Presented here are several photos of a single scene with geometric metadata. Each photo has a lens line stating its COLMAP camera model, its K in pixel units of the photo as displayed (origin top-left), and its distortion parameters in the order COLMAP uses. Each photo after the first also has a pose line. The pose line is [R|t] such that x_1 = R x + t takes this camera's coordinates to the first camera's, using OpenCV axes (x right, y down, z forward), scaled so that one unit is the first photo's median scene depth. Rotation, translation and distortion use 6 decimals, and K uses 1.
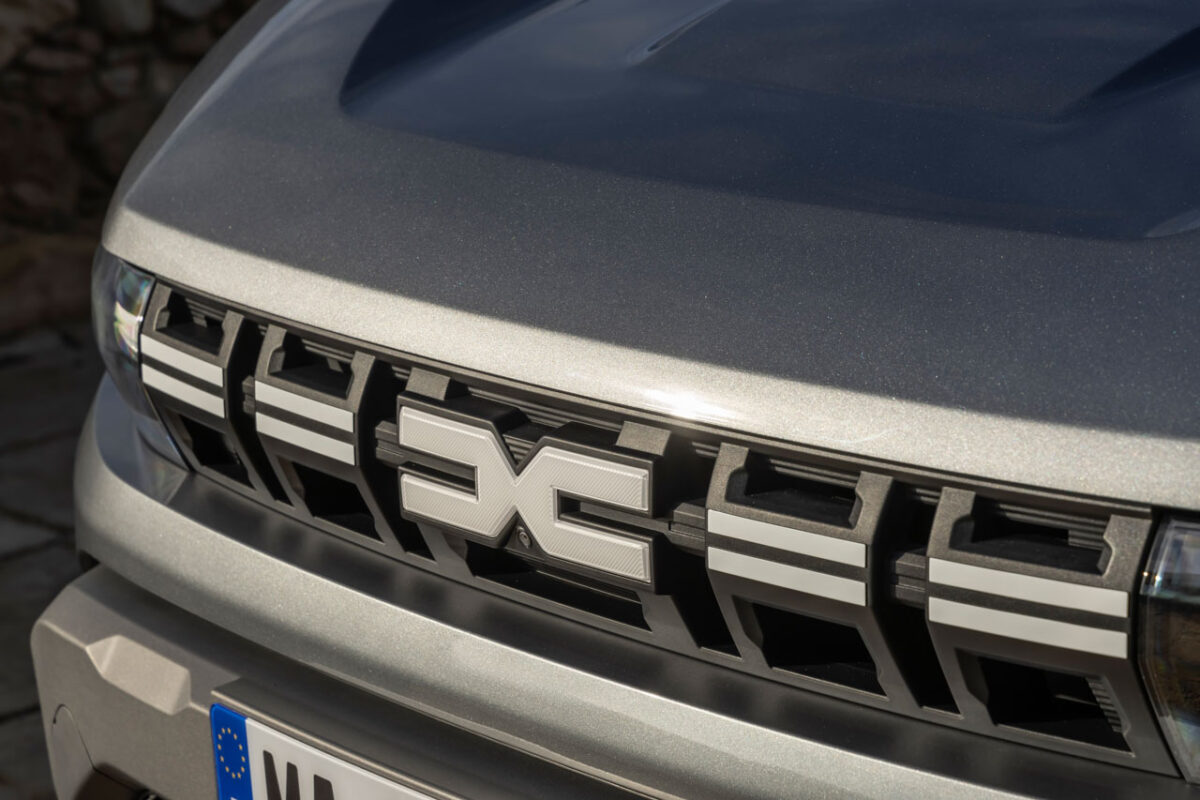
lens RADIAL K [[3384.4, 0, 601.7], [0, 3384.4, 403.5], [0, 0, 1]] dist [0.068421, 0.000000]
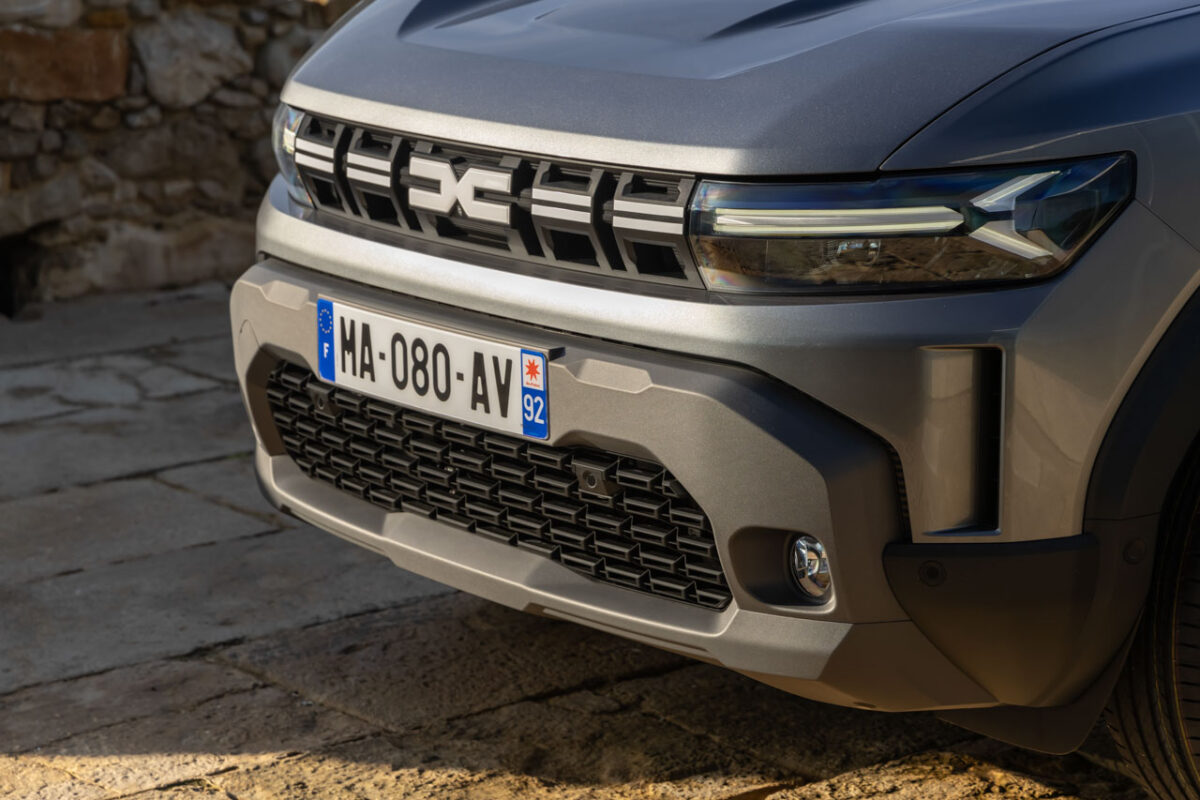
lens RADIAL K [[3227.5, 0, 601.4], [0, 3227.5, 402.9], [0, 0, 1]] dist [0.057557, 0.000000]
pose [[0.997563, 0.062177, -0.031659, 0.141657], [-0.063678, 0.996775, -0.048835, 0.254884], [0.028520, 0.050732, 0.998305, -1.104435]]
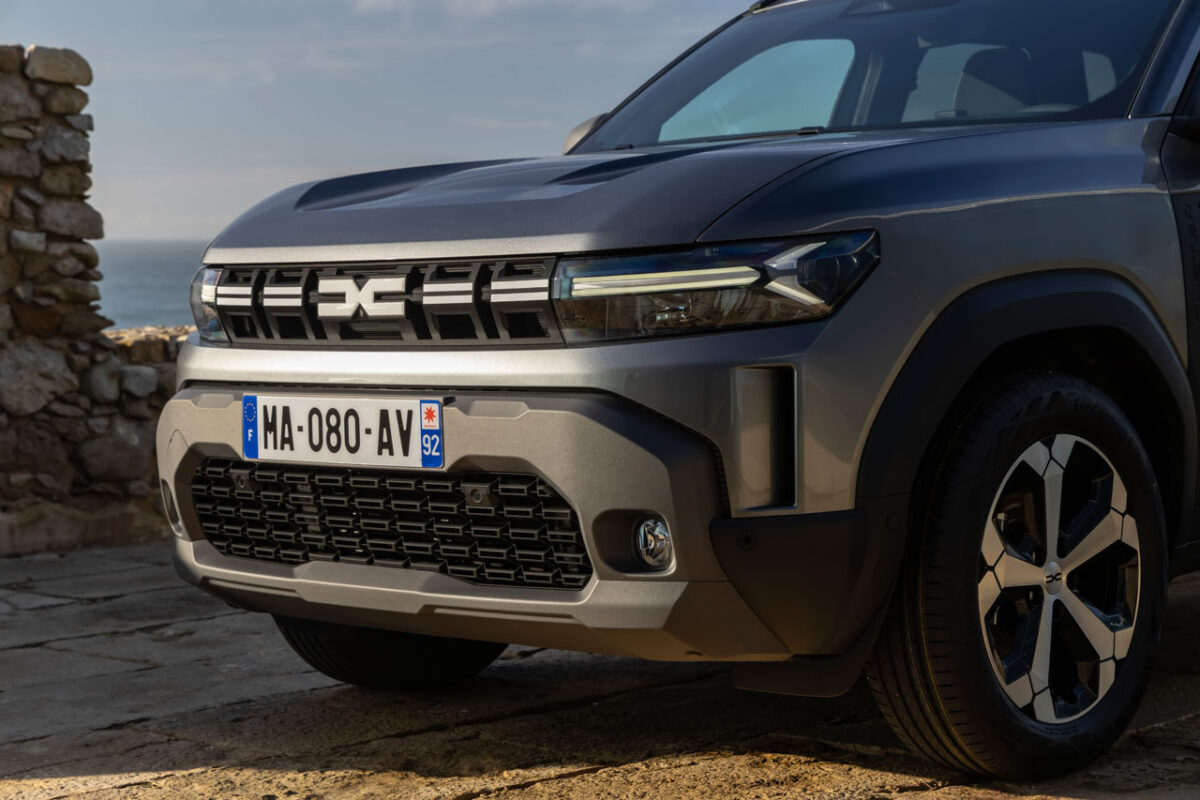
lens RADIAL K [[2532.1, 0, 593.1], [0, 2532.1, 396.8], [0, 0, 1]] dist [0.076142, 0.000000]
pose [[0.993970, 0.043527, 0.100648, -0.039536], [-0.019966, 0.974341, -0.224191, 0.581912], [-0.107824, 0.220829, 0.969334, -1.131349]]
